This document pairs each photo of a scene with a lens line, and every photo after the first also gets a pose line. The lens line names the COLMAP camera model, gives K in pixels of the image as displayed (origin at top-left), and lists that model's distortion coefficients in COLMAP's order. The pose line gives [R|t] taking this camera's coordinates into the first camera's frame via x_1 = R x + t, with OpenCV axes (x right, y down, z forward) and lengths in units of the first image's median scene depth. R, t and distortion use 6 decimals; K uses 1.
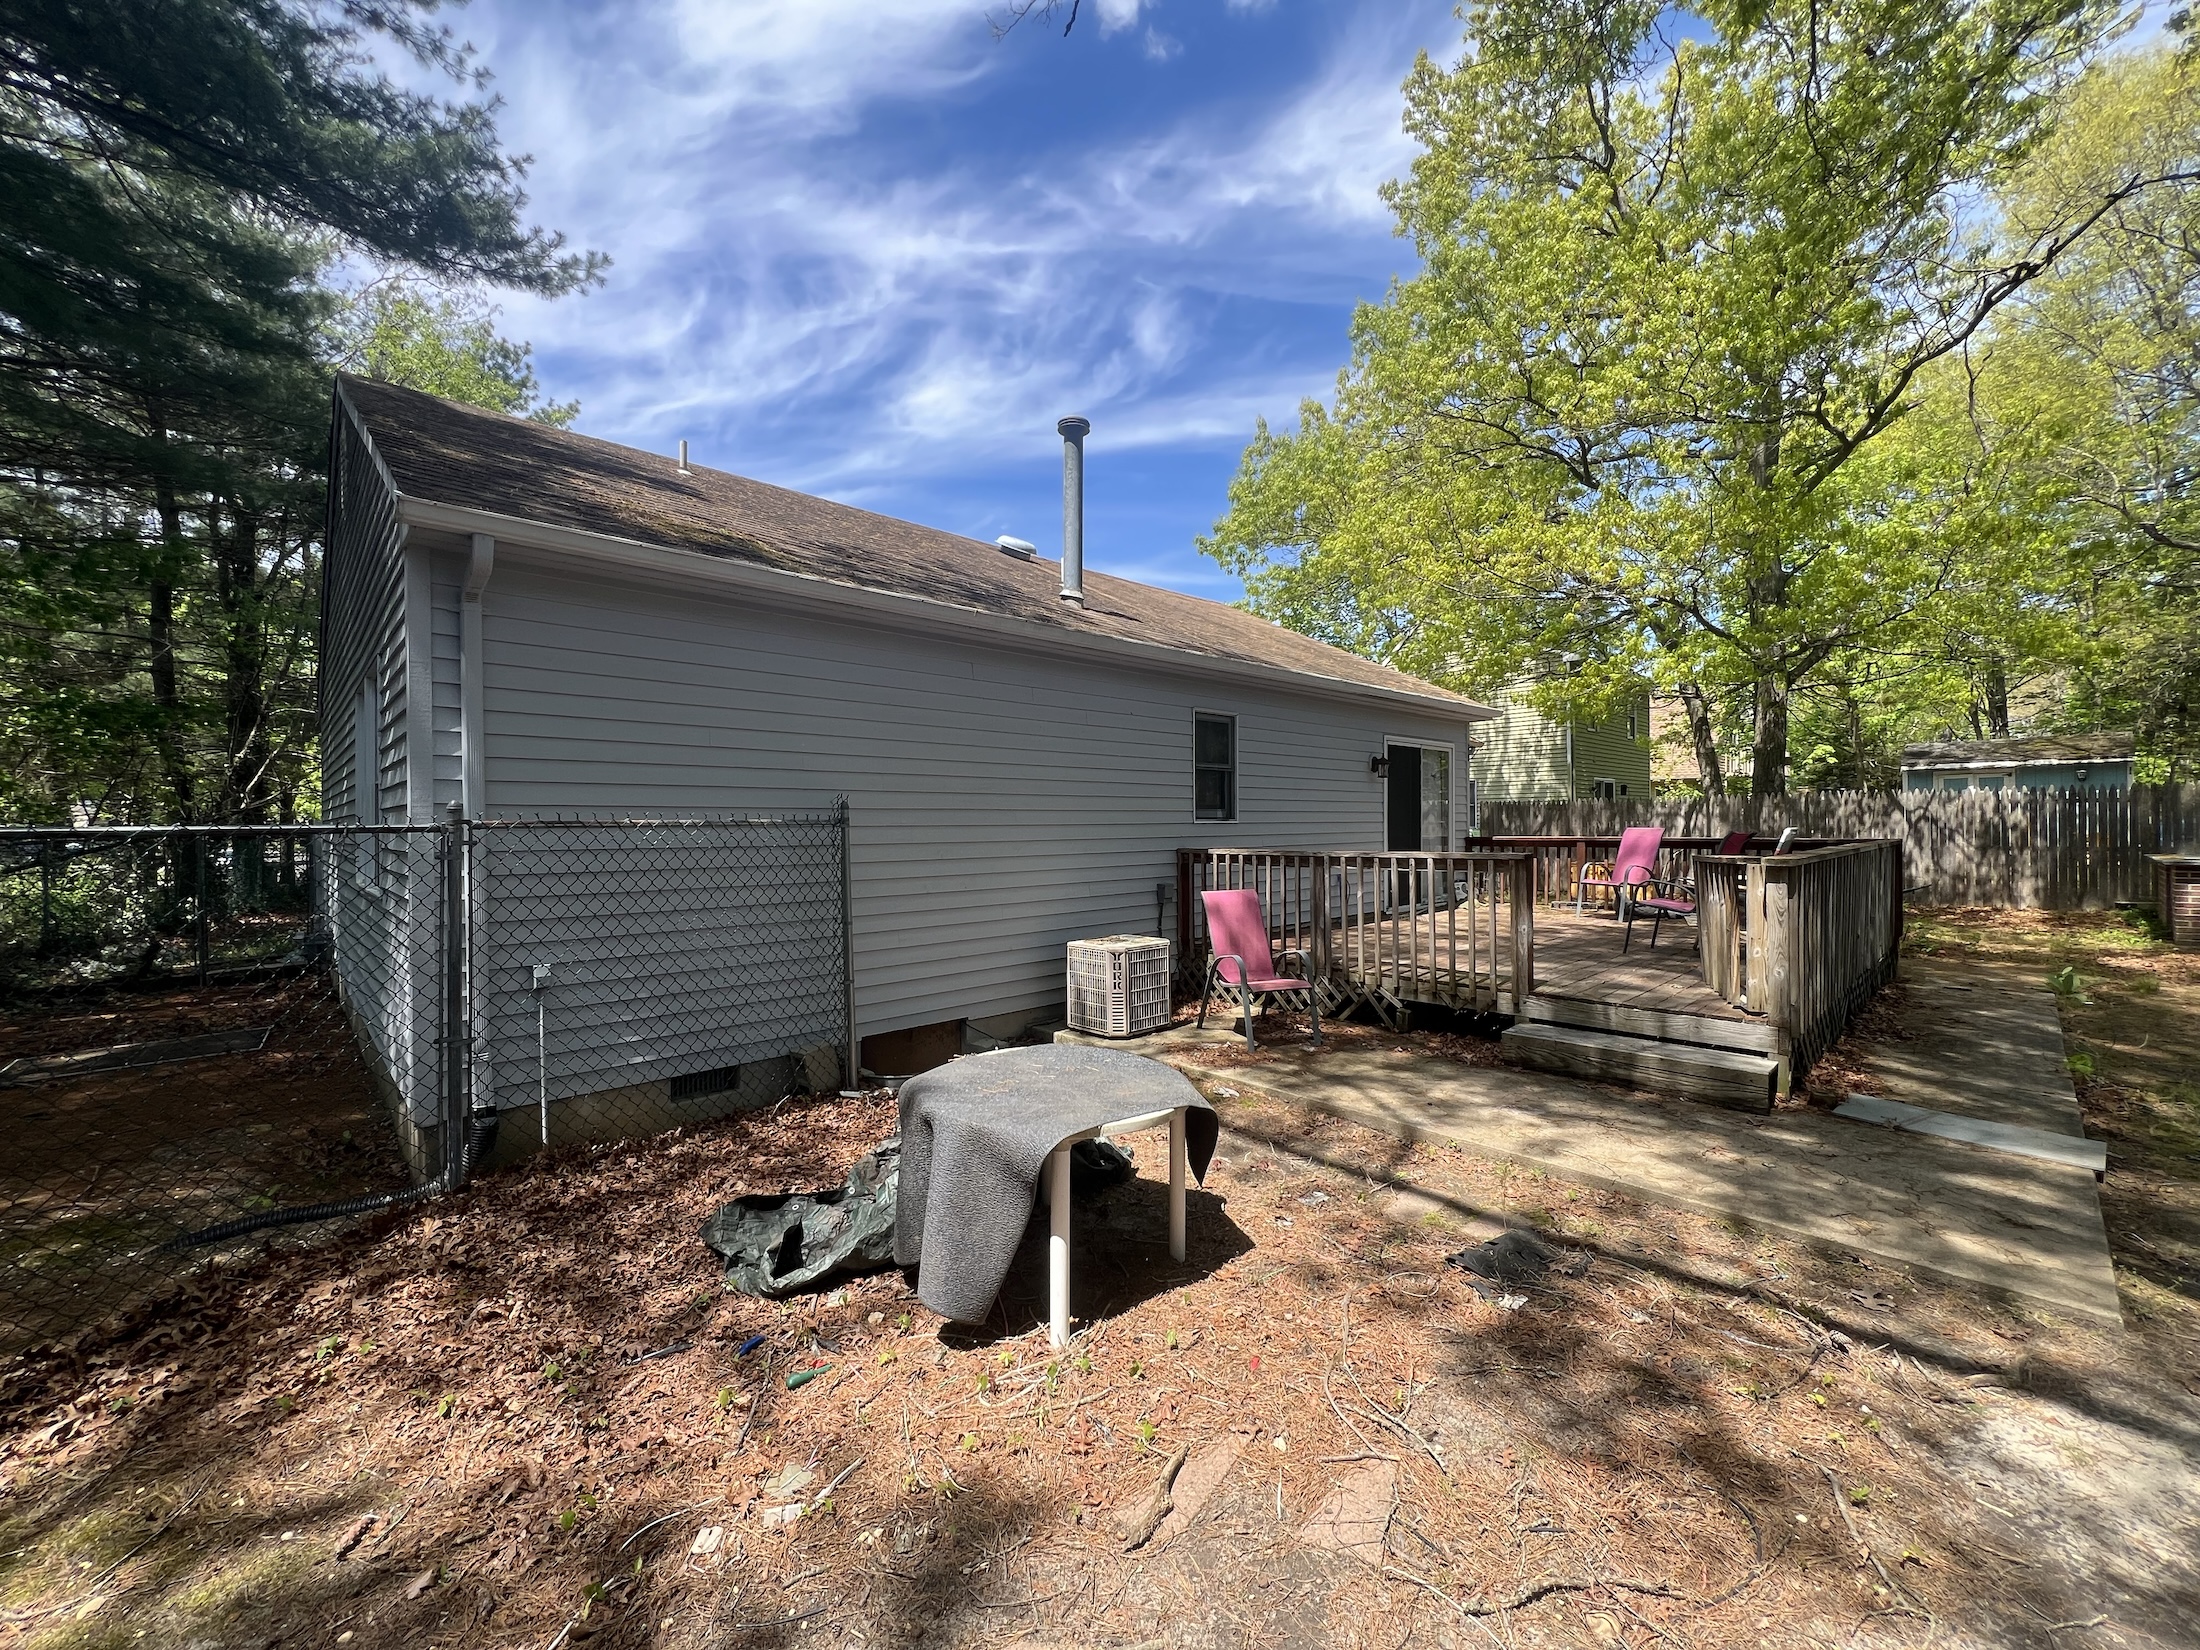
lens RADIAL K [[873.8, 0, 1106.0], [0, 873.8, 828.0], [0, 0, 1]] dist [-0.002061, -0.000695]
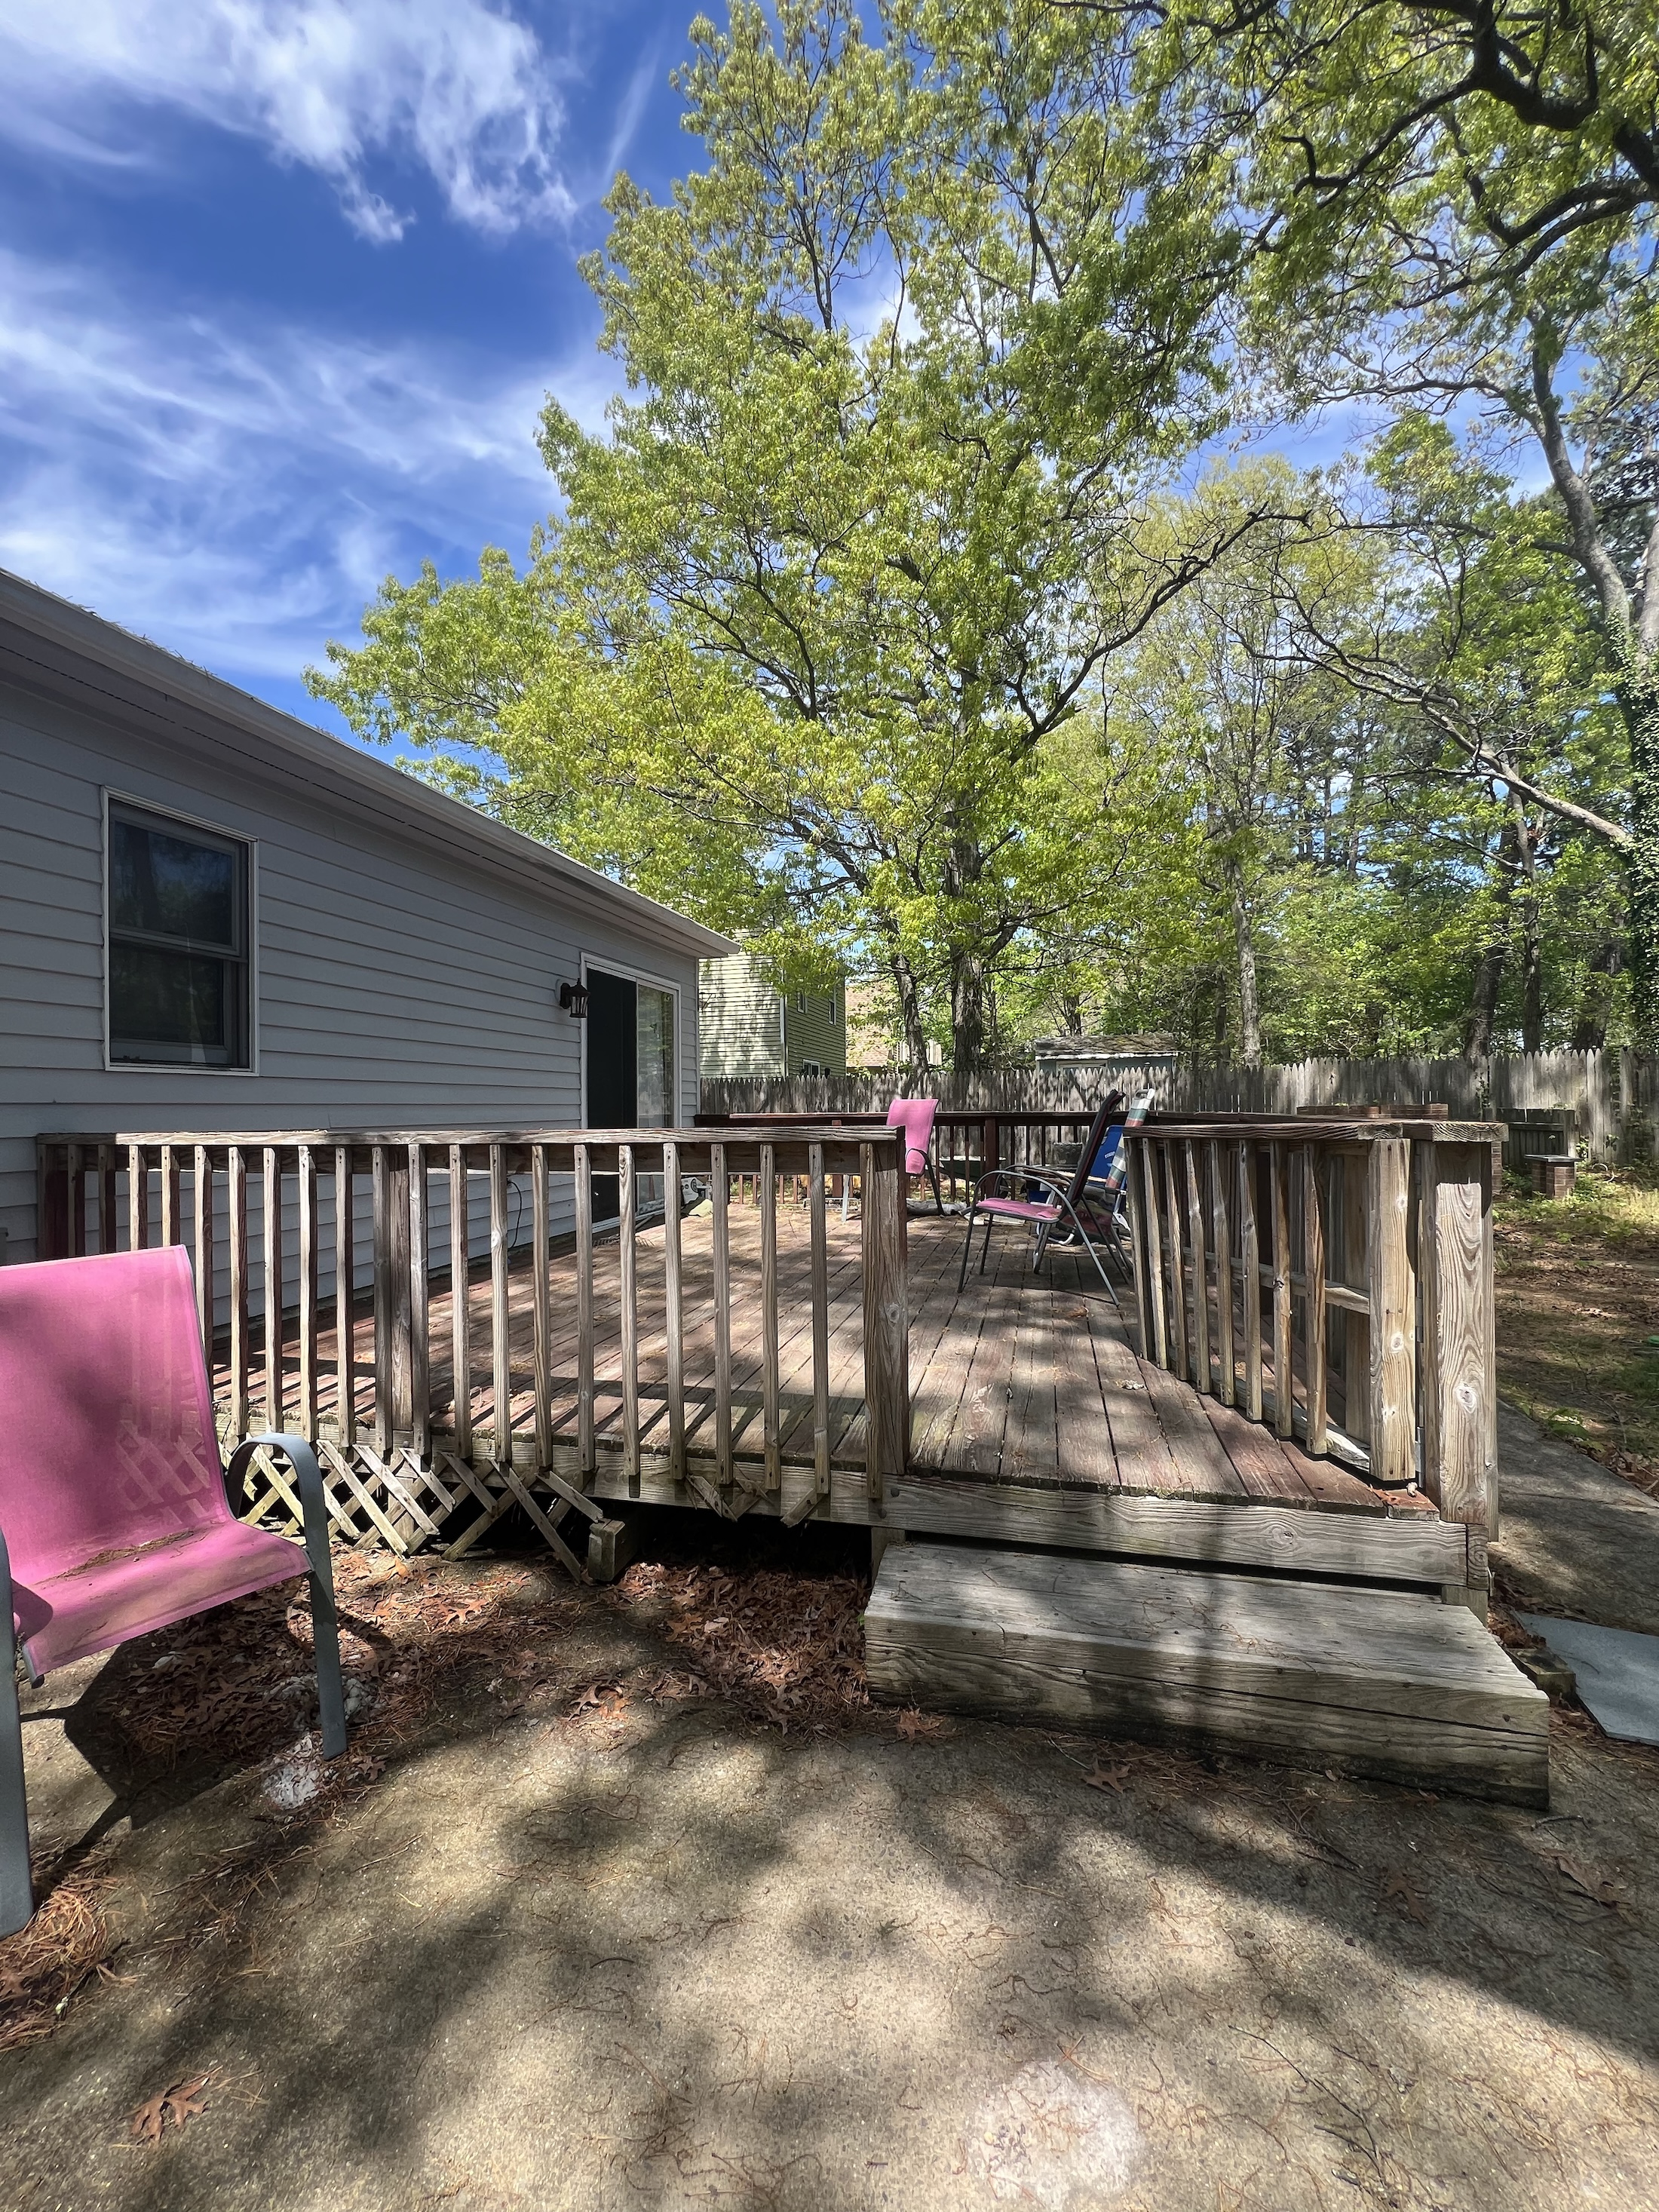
lens RADIAL K [[878.5, 0, 830.8], [0, 878.5, 1108.5], [0, 0, 1]] dist [-0.002061, -0.000695]
pose [[0.842601, -0.001308, 0.538536, 0.119105], [0.005335, 0.999968, -0.005917, 0.011701], [-0.538511, 0.007859, 0.842582, 0.340768]]
